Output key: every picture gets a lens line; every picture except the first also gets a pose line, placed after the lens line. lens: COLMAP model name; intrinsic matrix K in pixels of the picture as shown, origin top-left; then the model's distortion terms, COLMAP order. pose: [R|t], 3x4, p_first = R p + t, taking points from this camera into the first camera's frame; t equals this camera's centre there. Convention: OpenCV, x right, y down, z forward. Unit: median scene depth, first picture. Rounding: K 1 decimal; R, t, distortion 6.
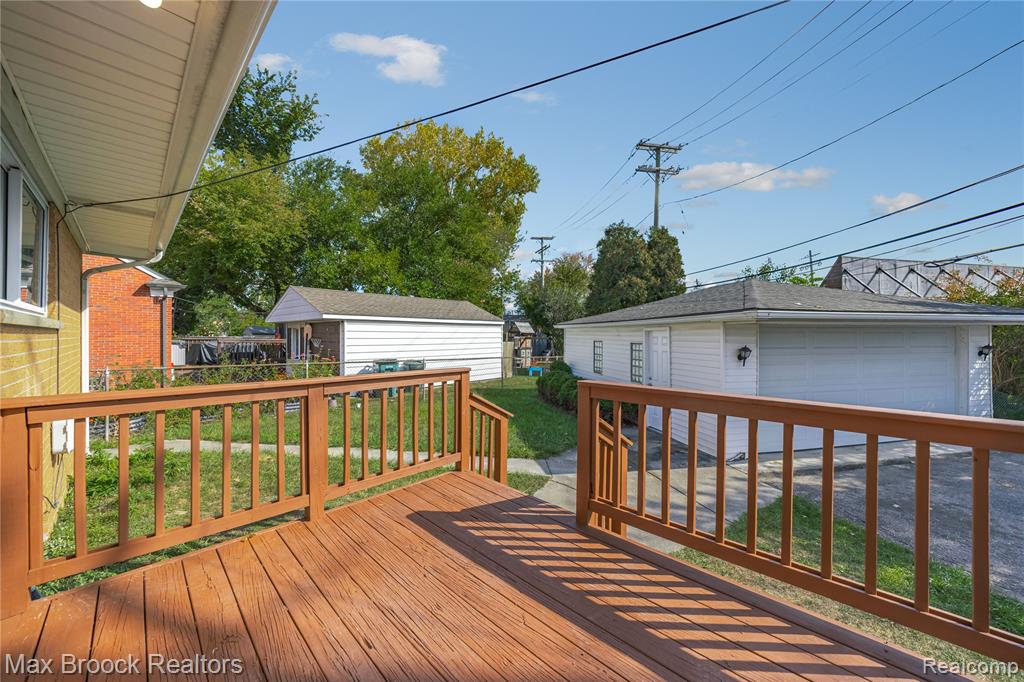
lens RADIAL K [[371.3, 0, 512.0], [0, 371.3, 341.0], [0, 0, 1]] dist [-0.016305, -0.000187]
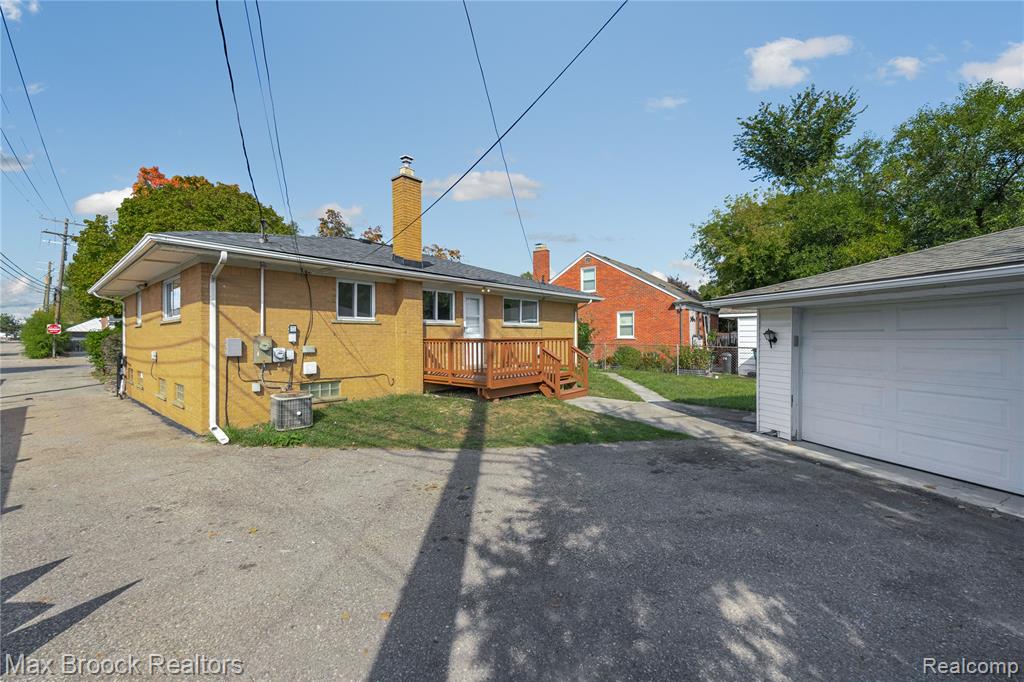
lens RADIAL K [[410.0, 0, 512.0], [0, 410.0, 341.0], [0, 0, 1]] dist [0.001923, 0.000582]
pose [[0.063312, 0.005383, -0.997979, 0.527382], [-0.007576, 0.999959, 0.004913, 0.014811], [0.997965, 0.007249, 0.063350, 0.047731]]
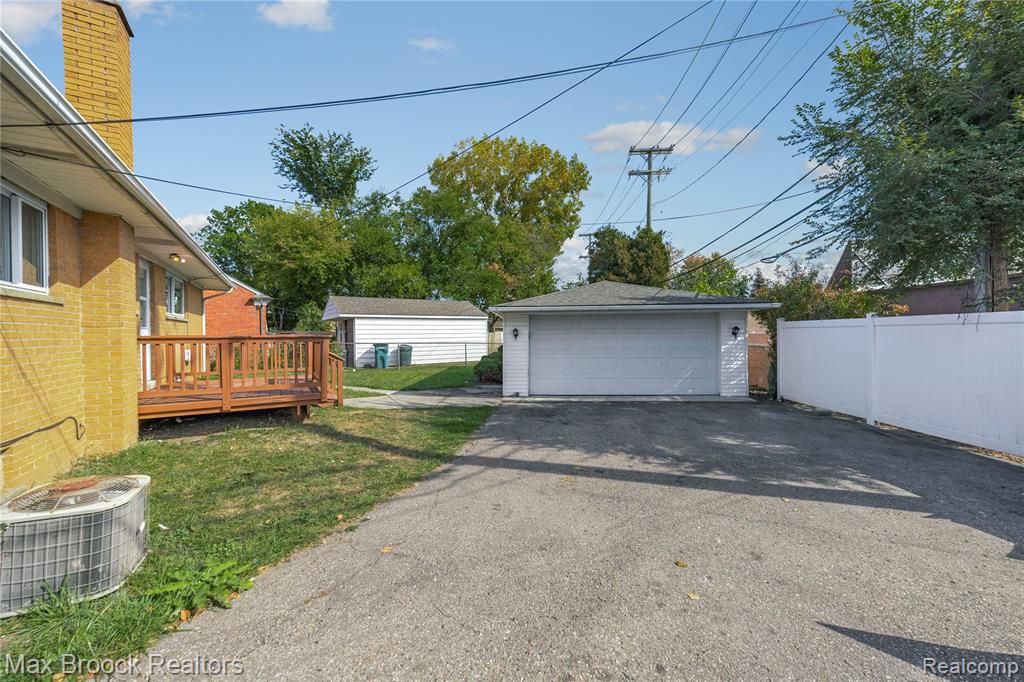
lens RADIAL K [[383.3, 0, 512.0], [0, 383.3, 341.0], [0, 0, 1]] dist [0.000929, -0.000289]
pose [[0.965968, -0.005178, -0.258610, 0.318515], [0.007644, 0.999934, 0.008532, 0.017428], [0.258549, -0.010219, 0.965944, -0.202615]]
